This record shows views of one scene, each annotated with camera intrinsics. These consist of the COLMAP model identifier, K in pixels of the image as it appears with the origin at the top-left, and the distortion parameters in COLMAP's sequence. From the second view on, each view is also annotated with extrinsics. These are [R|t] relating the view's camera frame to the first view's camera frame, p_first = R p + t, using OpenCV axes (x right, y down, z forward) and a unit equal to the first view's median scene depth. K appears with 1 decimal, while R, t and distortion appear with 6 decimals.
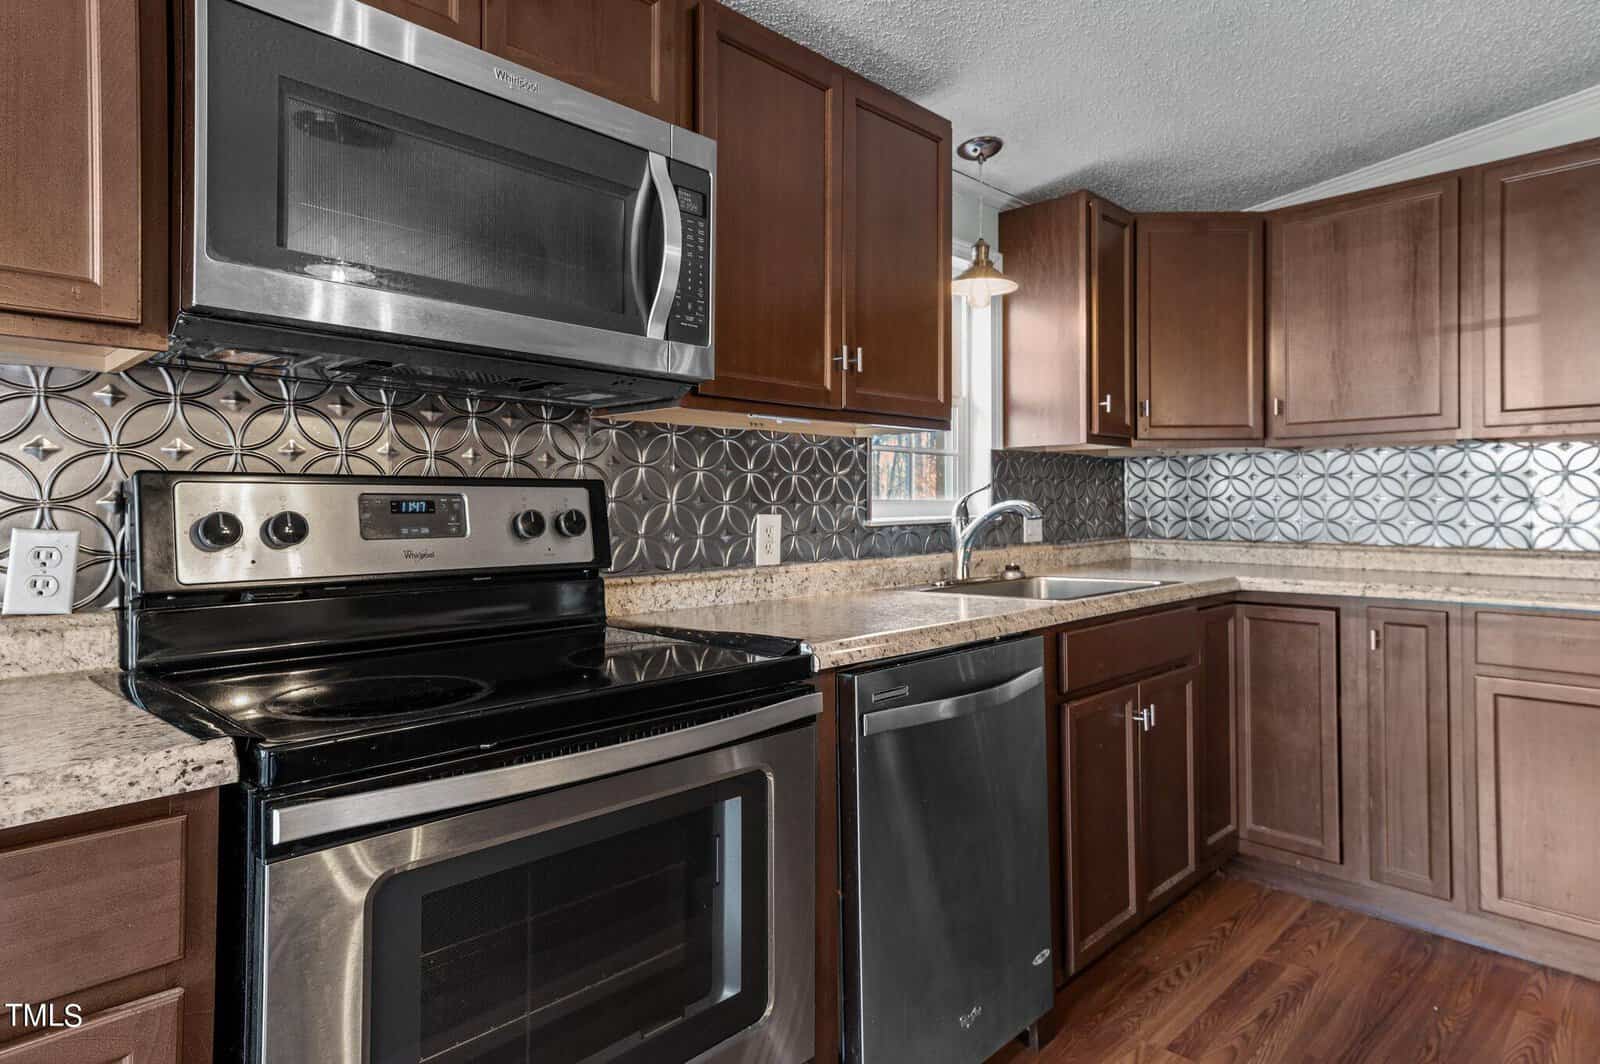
lens RADIAL K [[916.9, 0, 807.0], [0, 916.9, 501.8], [0, 0, 1]] dist [0.007757, -0.000997]
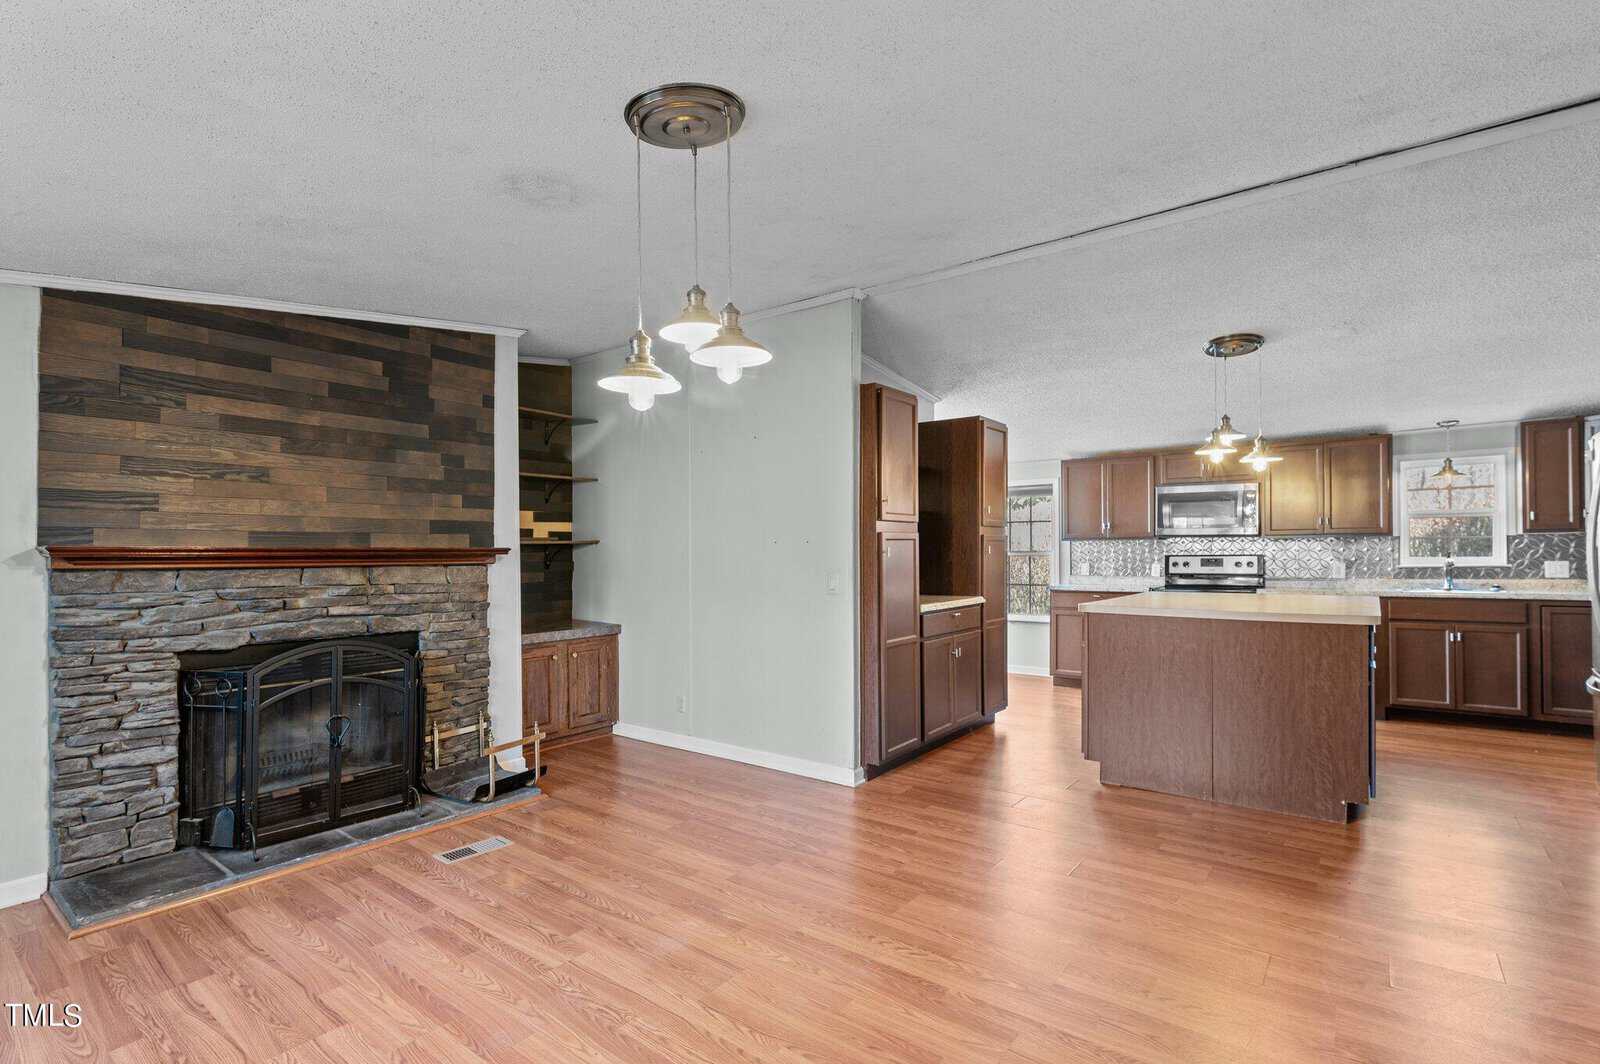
lens RADIAL K [[727.0, 0, 805.7], [0, 727.0, 544.8], [0, 0, 1]] dist [-0.010824, -0.000400]
pose [[0.127029, -0.011207, -0.991836, 2.978456], [0.013685, 0.999861, -0.009545, -0.068185], [0.991805, -0.012361, 0.127164, -1.607138]]
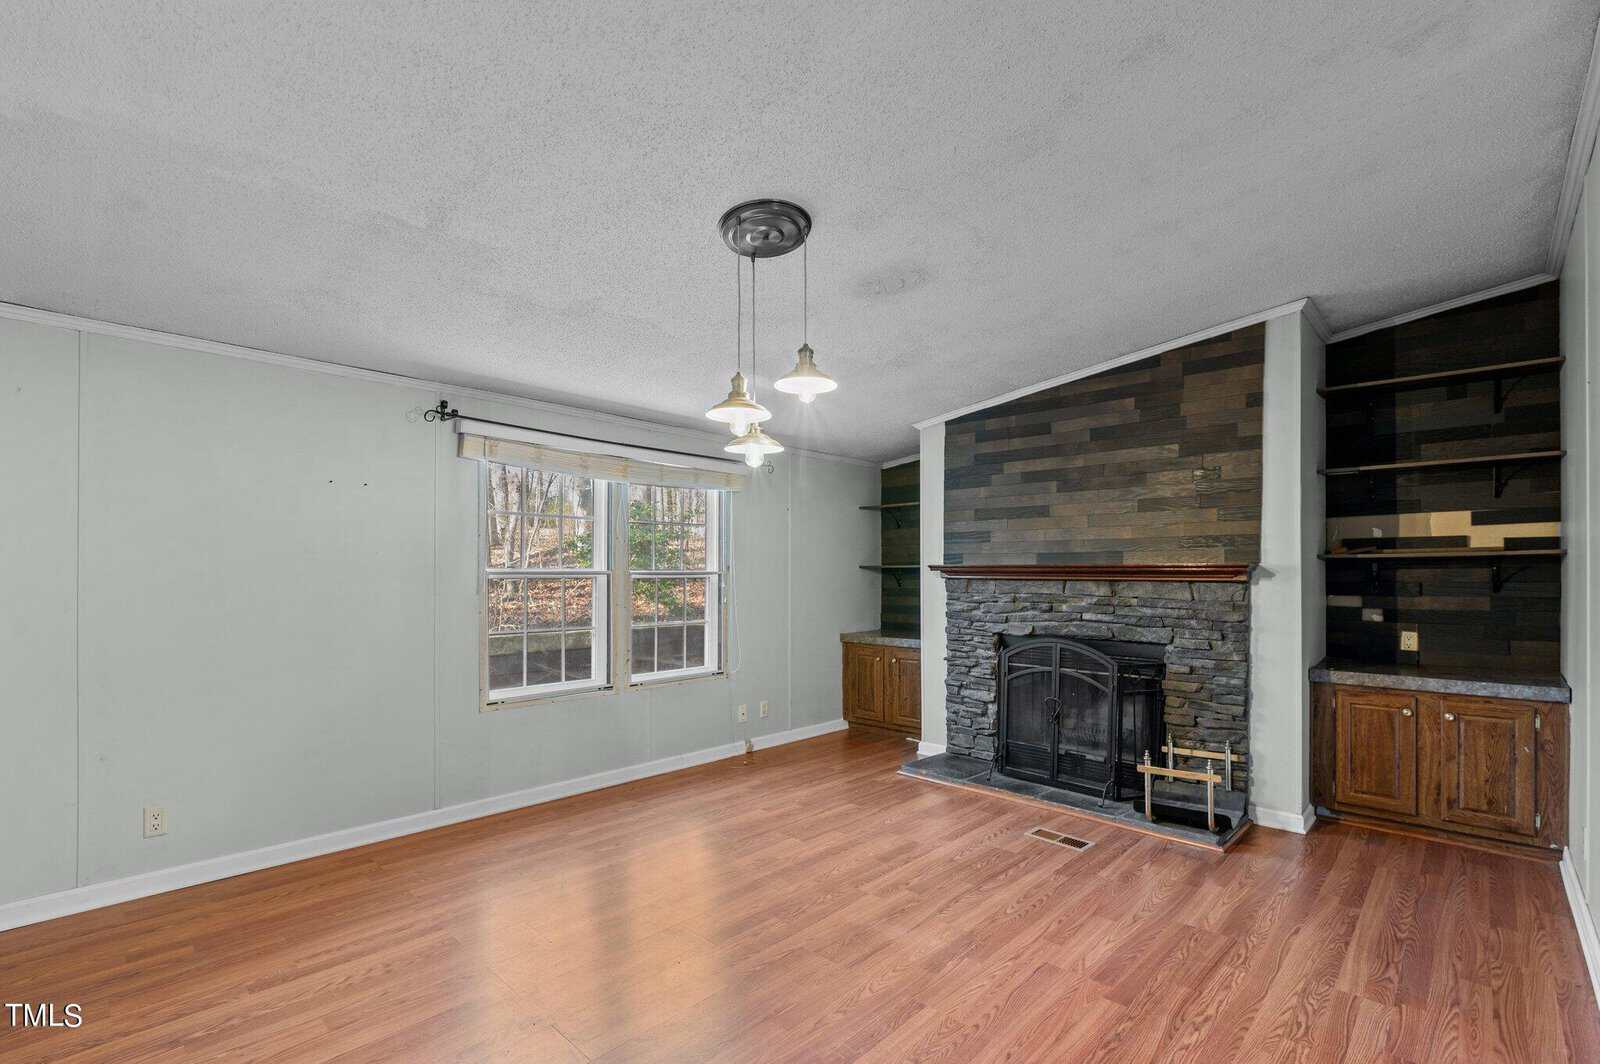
lens RADIAL K [[727.0, 0, 827.3], [0, 727.0, 562.6], [0, 0, 1]] dist [-0.010824, -0.000400]
pose [[-0.999354, -0.000613, -0.035941, 1.721866], [0.000072, 0.999819, -0.019050, -0.056475], [0.035947, -0.019040, -0.999172, -0.151230]]
